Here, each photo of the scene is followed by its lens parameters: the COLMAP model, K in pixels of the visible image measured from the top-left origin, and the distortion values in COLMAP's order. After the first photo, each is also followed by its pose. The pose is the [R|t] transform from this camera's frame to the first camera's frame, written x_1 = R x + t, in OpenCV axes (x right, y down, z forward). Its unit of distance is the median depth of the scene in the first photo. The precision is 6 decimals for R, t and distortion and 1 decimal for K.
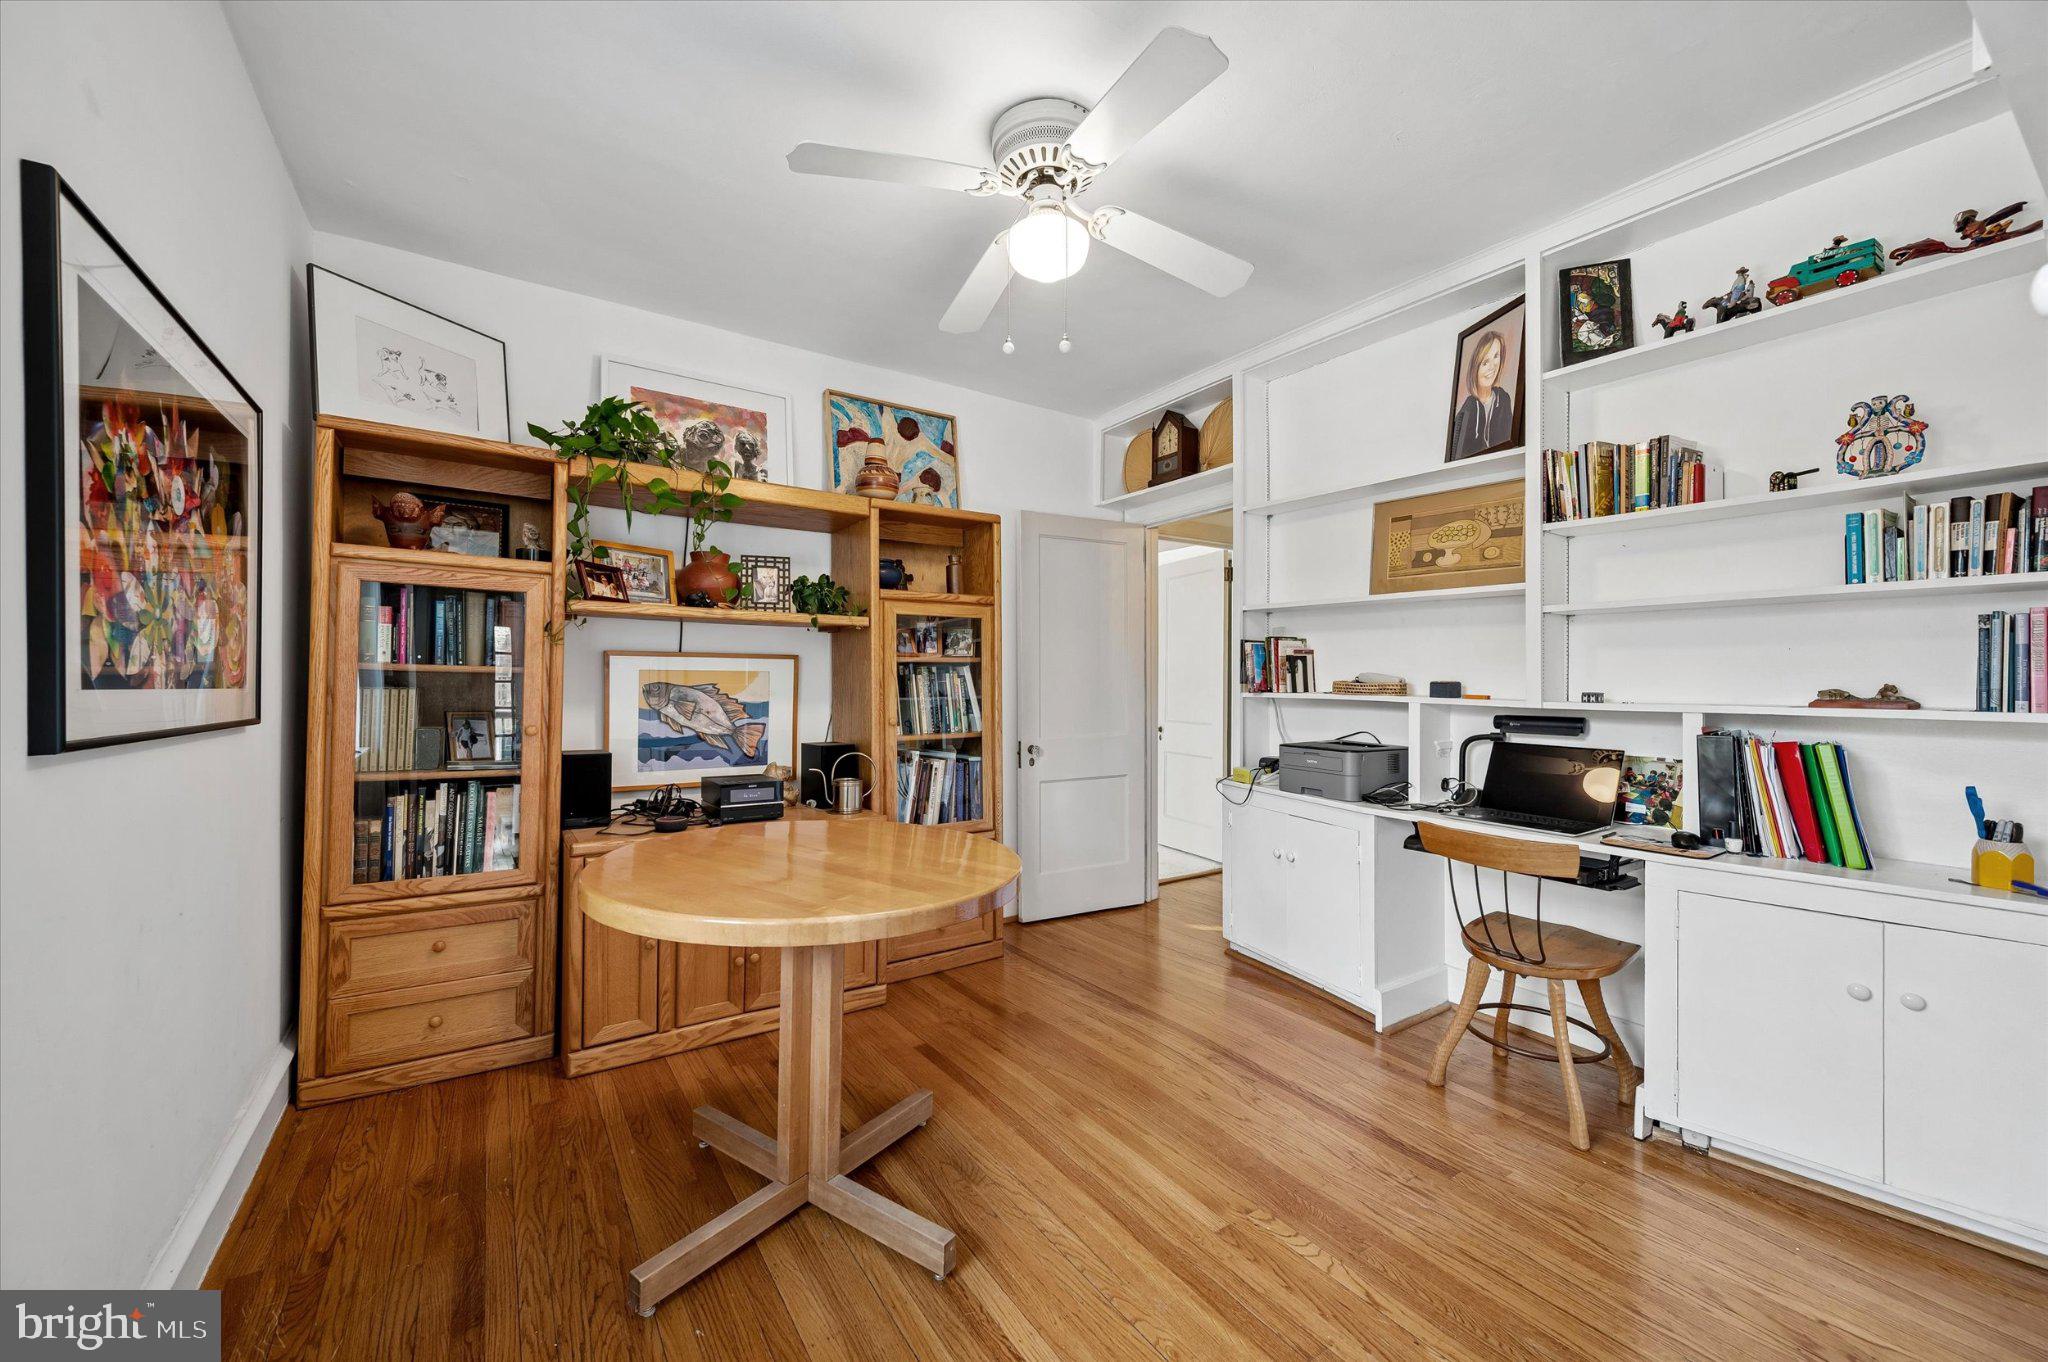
lens RADIAL K [[812.4, 0, 1028.3], [0, 812.4, 683.9], [0, 0, 1]] dist [-0.000423, -0.000023]
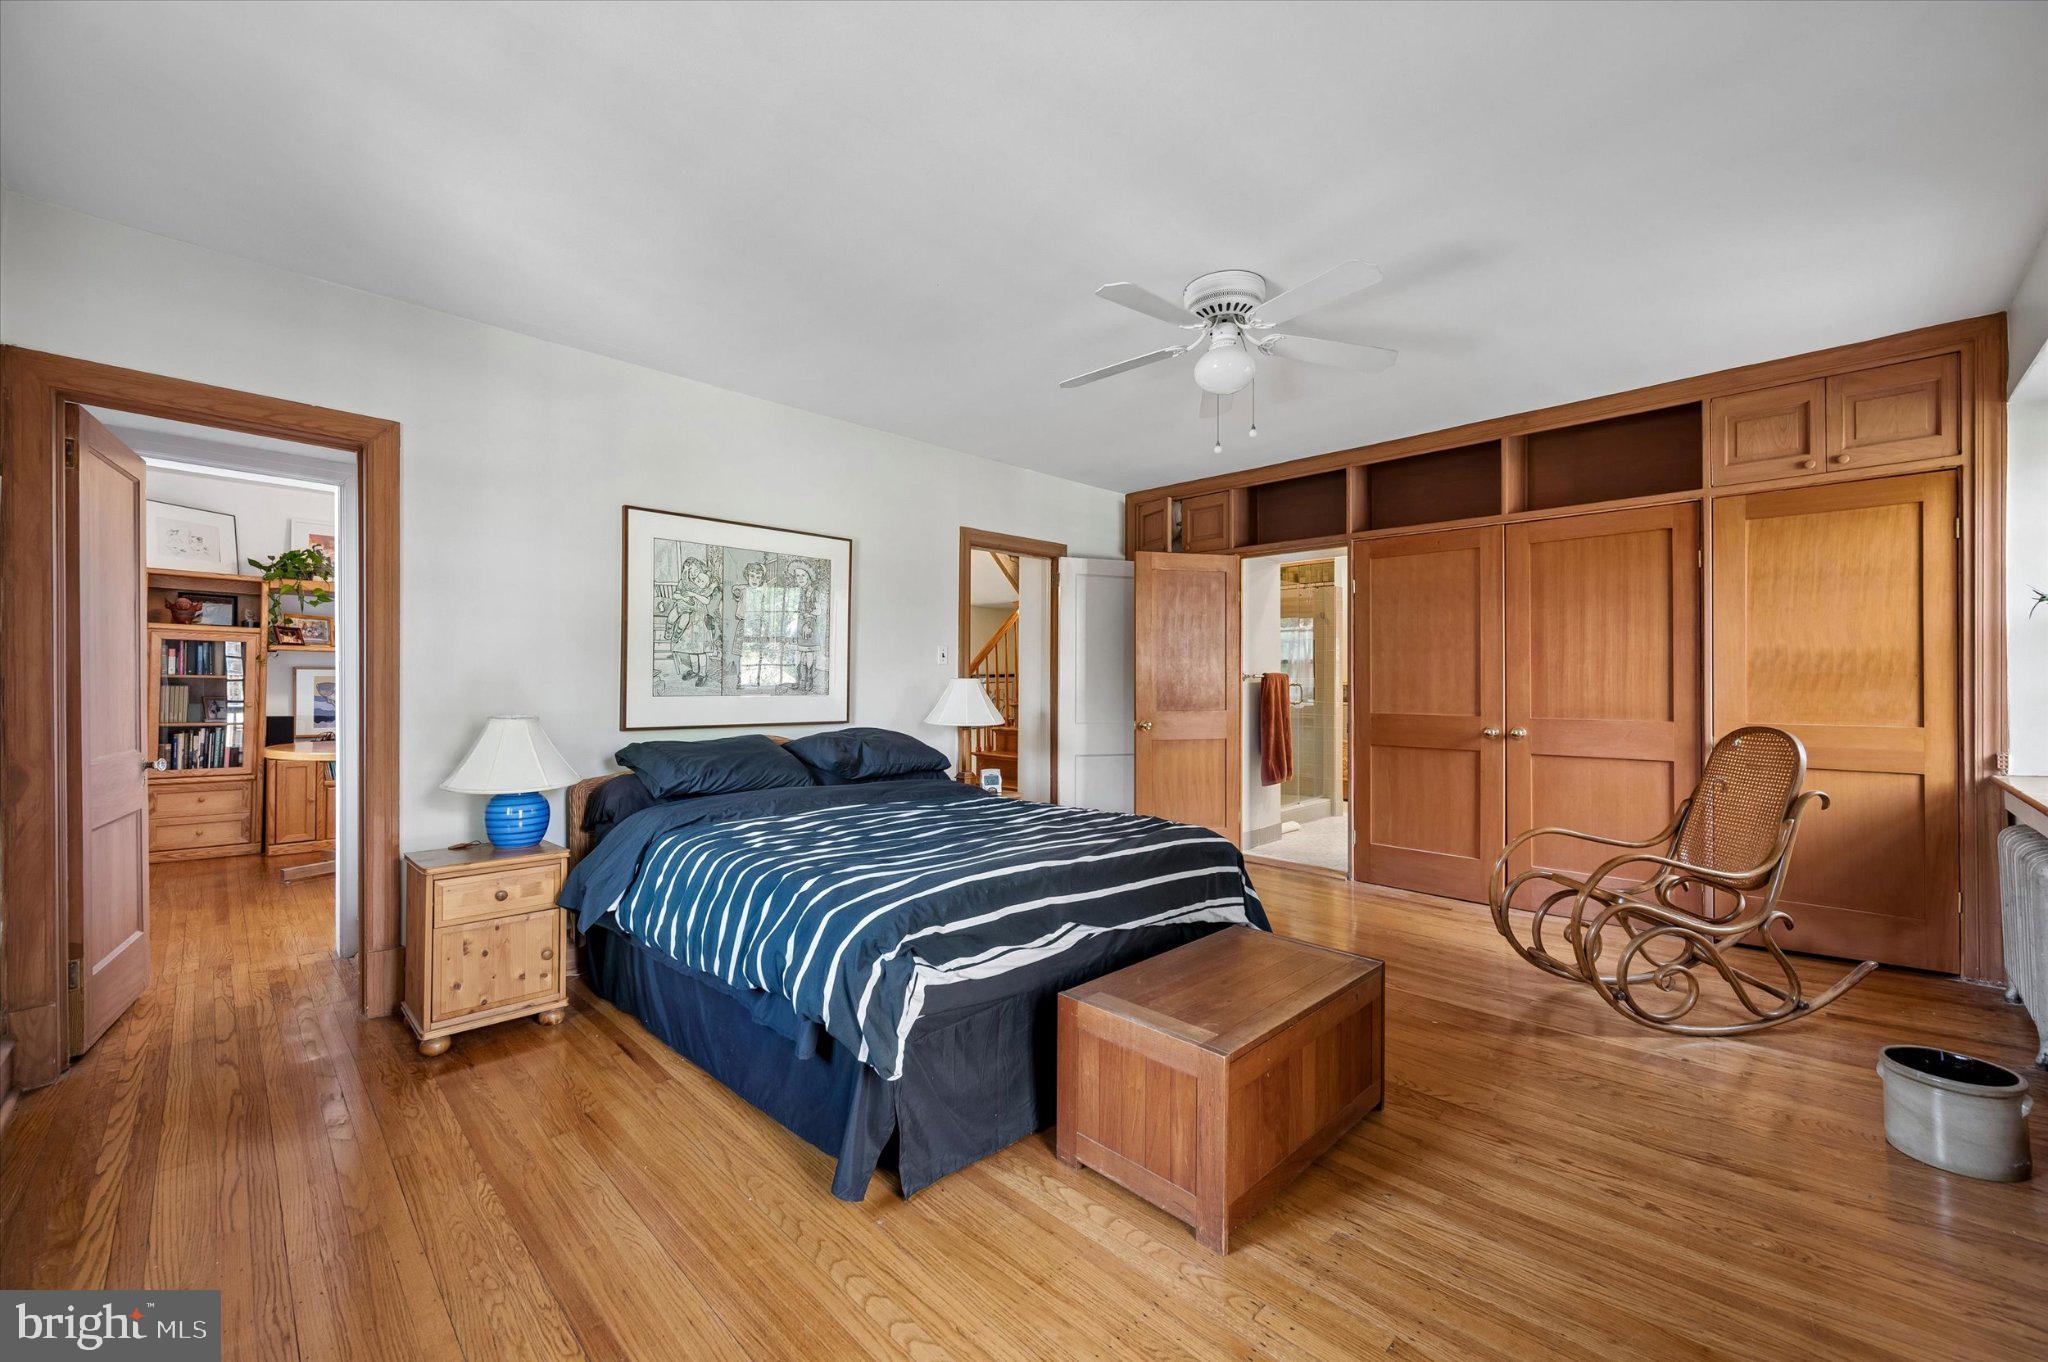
lens RADIAL K [[812.4, 0, 1020.9], [0, 812.4, 680.8], [0, 0, 1]] dist [-0.000423, -0.000023]
pose [[0.981084, -0.002399, 0.193570, 0.997572], [0.002623, 0.999996, -0.000902, -0.000026], [-0.193567, 0.001393, 0.981086, -1.538157]]
